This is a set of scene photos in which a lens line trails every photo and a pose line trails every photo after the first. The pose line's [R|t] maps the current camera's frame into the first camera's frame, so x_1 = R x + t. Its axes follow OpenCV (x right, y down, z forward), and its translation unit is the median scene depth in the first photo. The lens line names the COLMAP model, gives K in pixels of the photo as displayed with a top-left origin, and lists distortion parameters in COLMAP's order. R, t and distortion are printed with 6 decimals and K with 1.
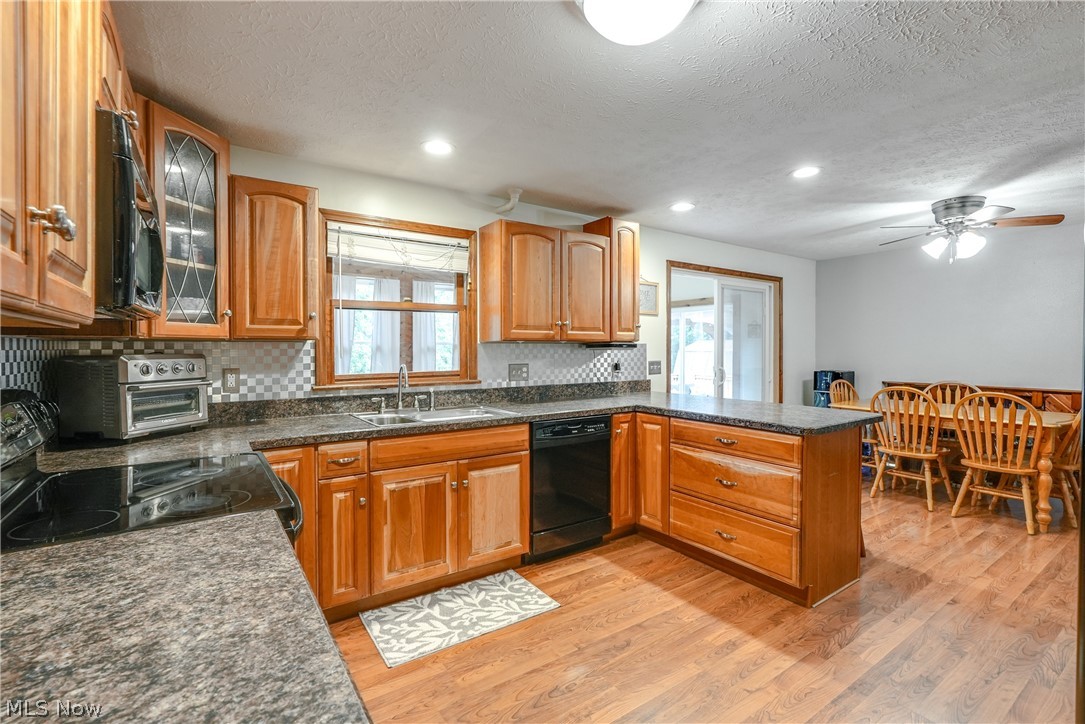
lens RADIAL K [[491.0, 0, 550.1], [0, 491.0, 356.7], [0, 0, 1]] dist [-0.008874, 0.003458]
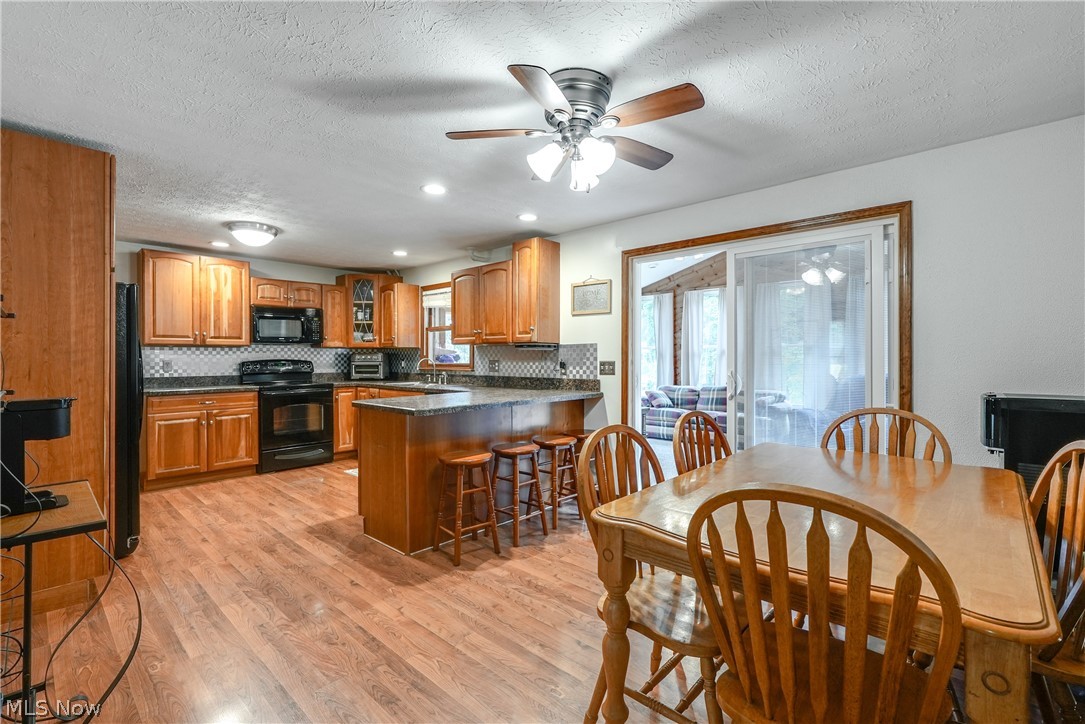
lens RADIAL K [[491.1, 0, 545.1], [0, 491.1, 359.2], [0, 0, 1]] dist [-0.008085, 0.001612]
pose [[0.212839, 0.005010, -0.977074, 1.725908], [-0.014920, 0.999887, 0.001876, 0.008267], [0.976973, 0.014179, 0.212890, 1.039103]]
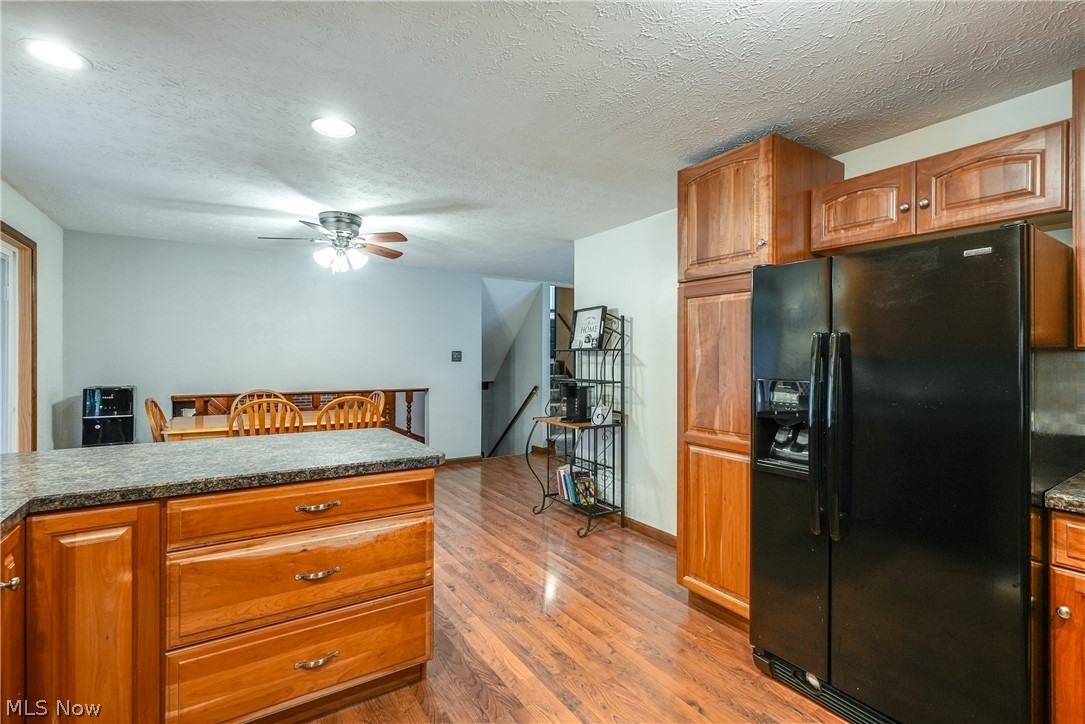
lens RADIAL K [[491.1, 0, 539.1], [0, 491.1, 351.9], [0, 0, 1]] dist [-0.008085, 0.001612]
pose [[0.031353, 0.010894, 0.999449, -0.242421], [0.014723, 0.999827, -0.011360, -0.011502], [-0.999400, 0.015071, 0.031188, 0.676849]]
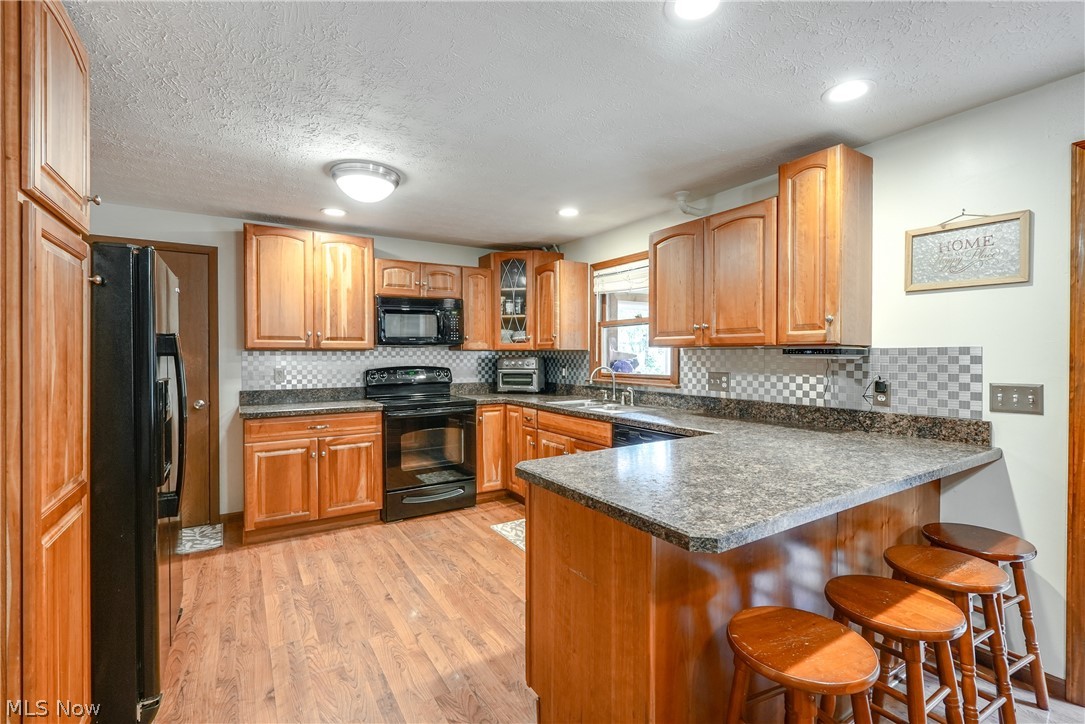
lens RADIAL K [[491.1, 0, 540.5], [0, 491.1, 358.5], [0, 0, 1]] dist [-0.008085, 0.001612]
pose [[-0.054913, 0.010691, -0.998434, 1.058244], [-0.016420, 0.999798, 0.011609, -0.019570], [0.998356, 0.017032, -0.054726, 0.895952]]
